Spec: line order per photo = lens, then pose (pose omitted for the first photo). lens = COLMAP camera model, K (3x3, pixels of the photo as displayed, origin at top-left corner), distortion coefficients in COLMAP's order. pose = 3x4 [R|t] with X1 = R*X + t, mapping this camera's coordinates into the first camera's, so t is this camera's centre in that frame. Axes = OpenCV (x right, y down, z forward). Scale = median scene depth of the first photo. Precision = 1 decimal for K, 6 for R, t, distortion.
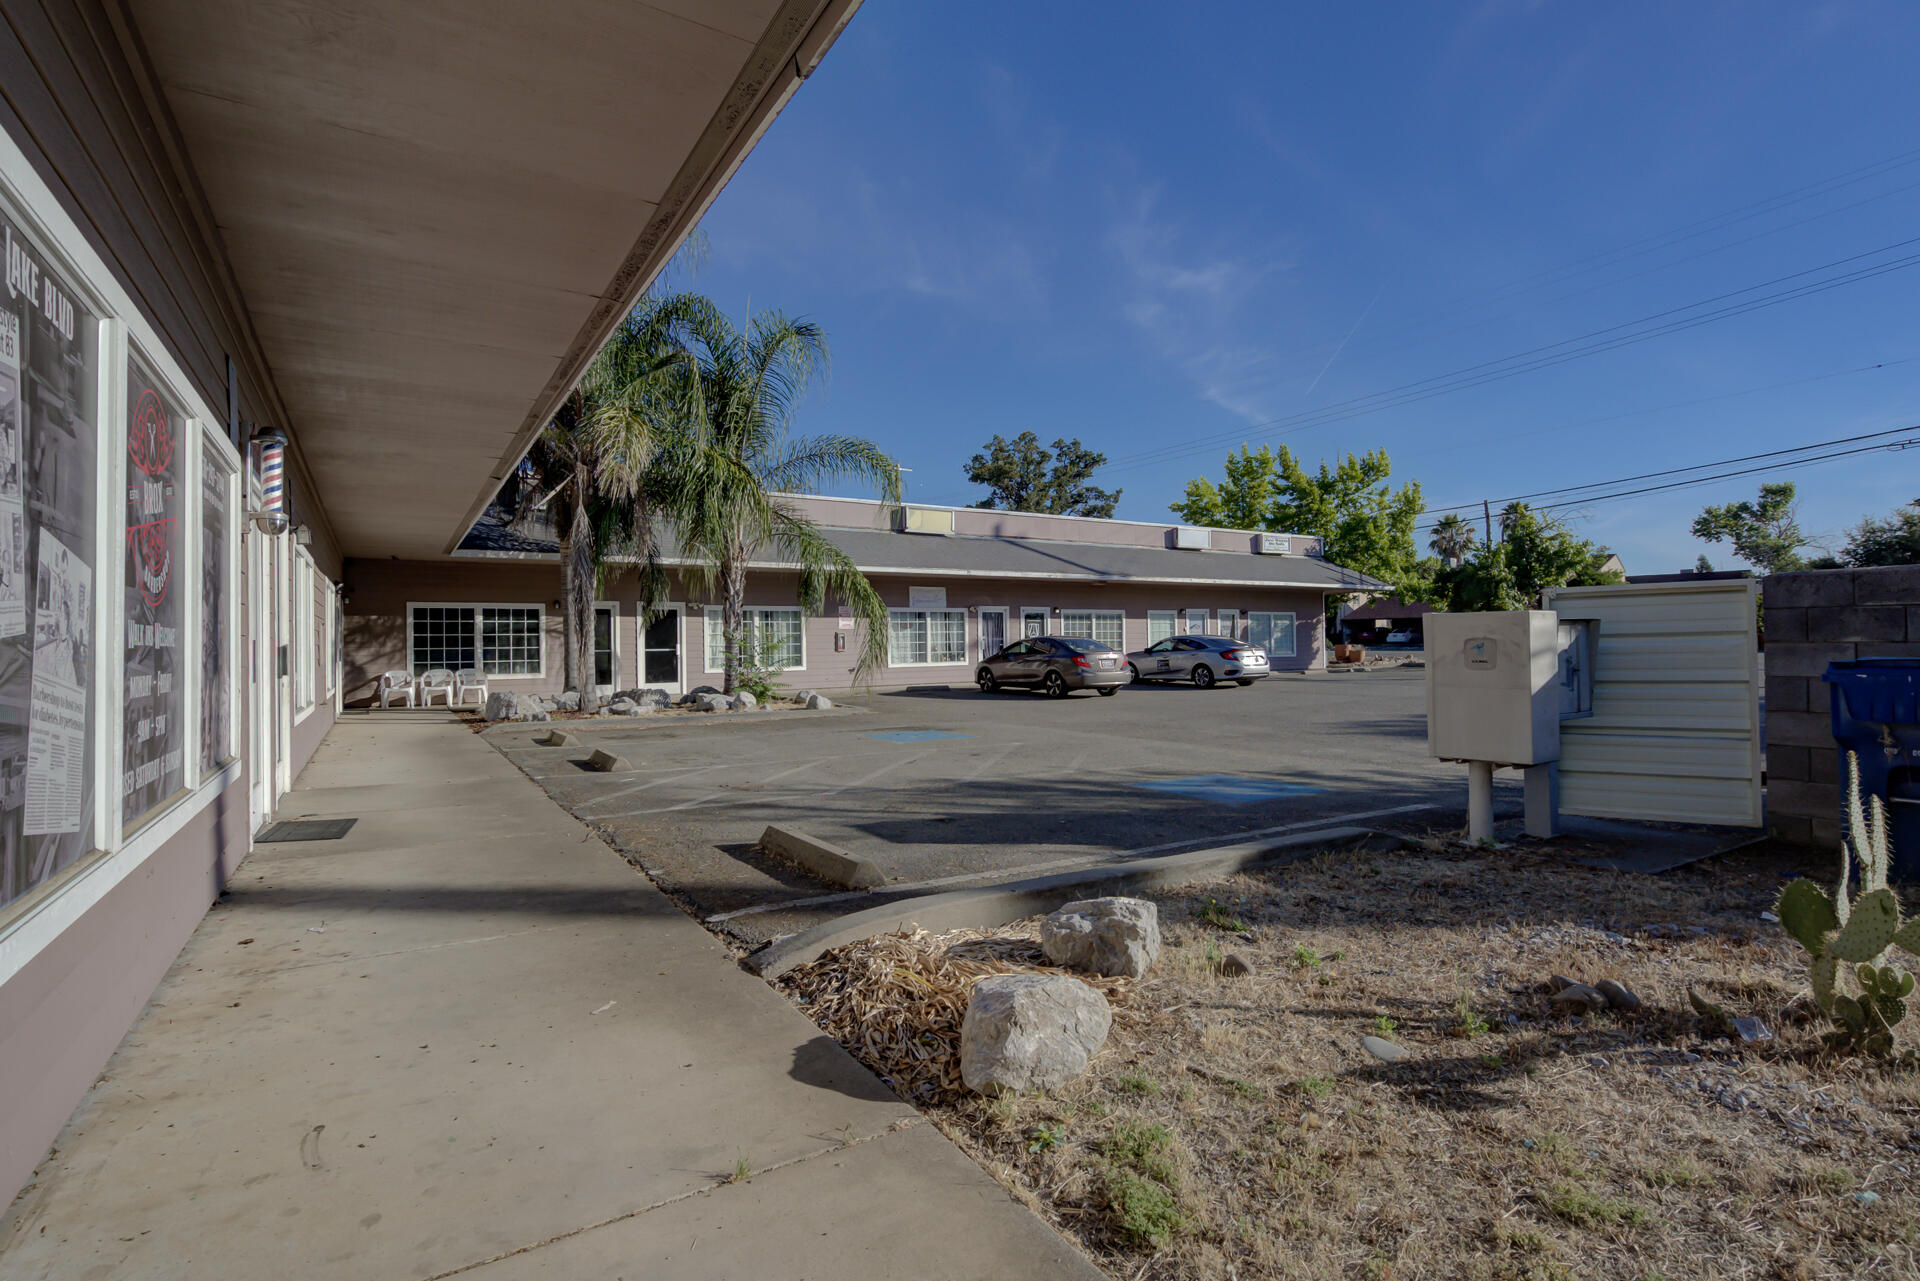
lens RADIAL K [[900.1, 0, 965.4], [0, 900.1, 628.6], [0, 0, 1]] dist [-0.002298, -0.001722]
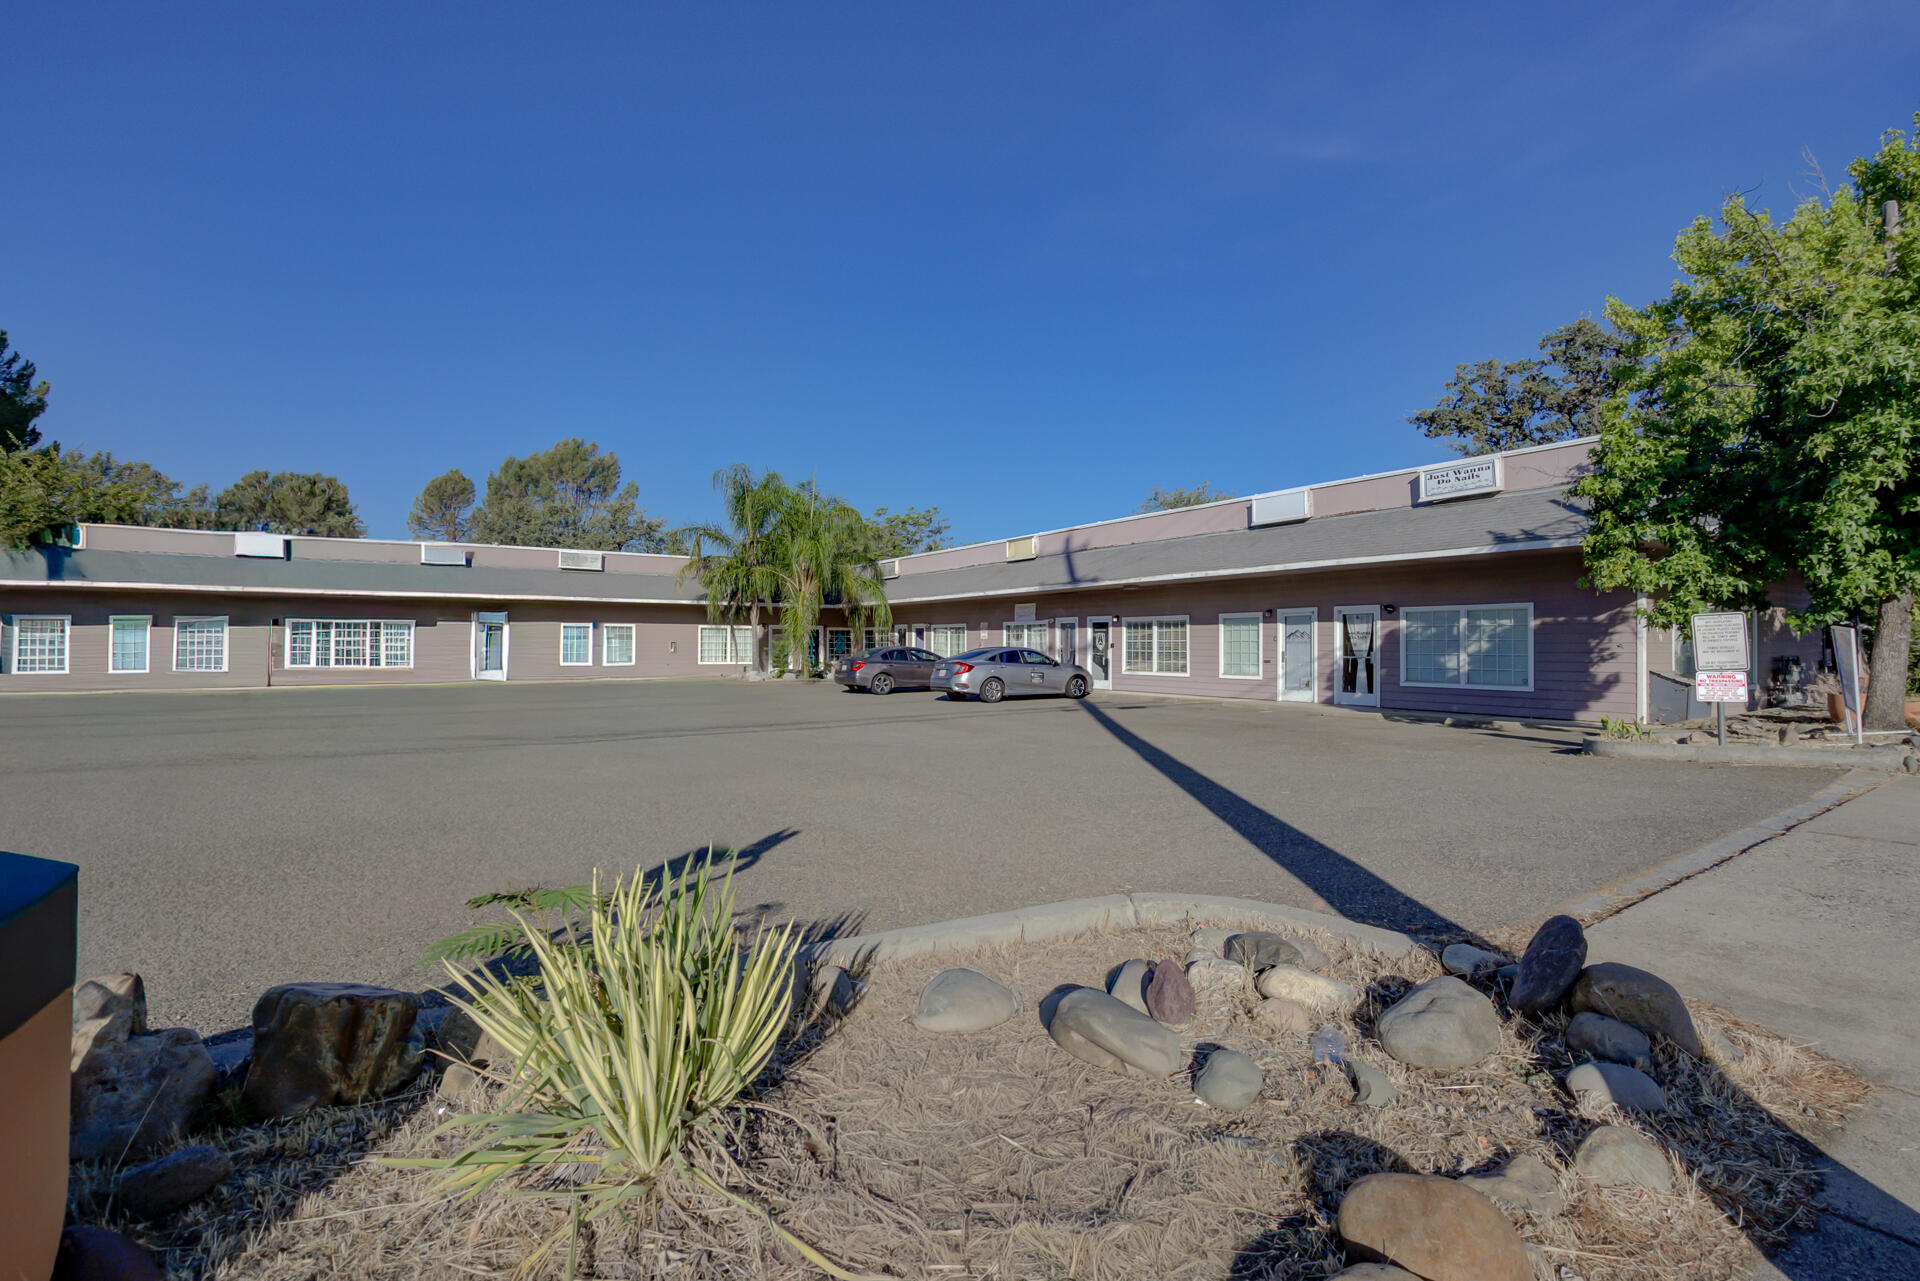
lens RADIAL K [[900.1, 0, 952.6], [0, 900.1, 637.5], [0, 0, 1]] dist [-0.002298, -0.001722]
pose [[-0.011344, 0.003235, -0.999930, 1.340365], [0.012371, 0.999919, 0.003095, -0.006858], [0.999859, -0.012335, -0.011383, 1.060979]]
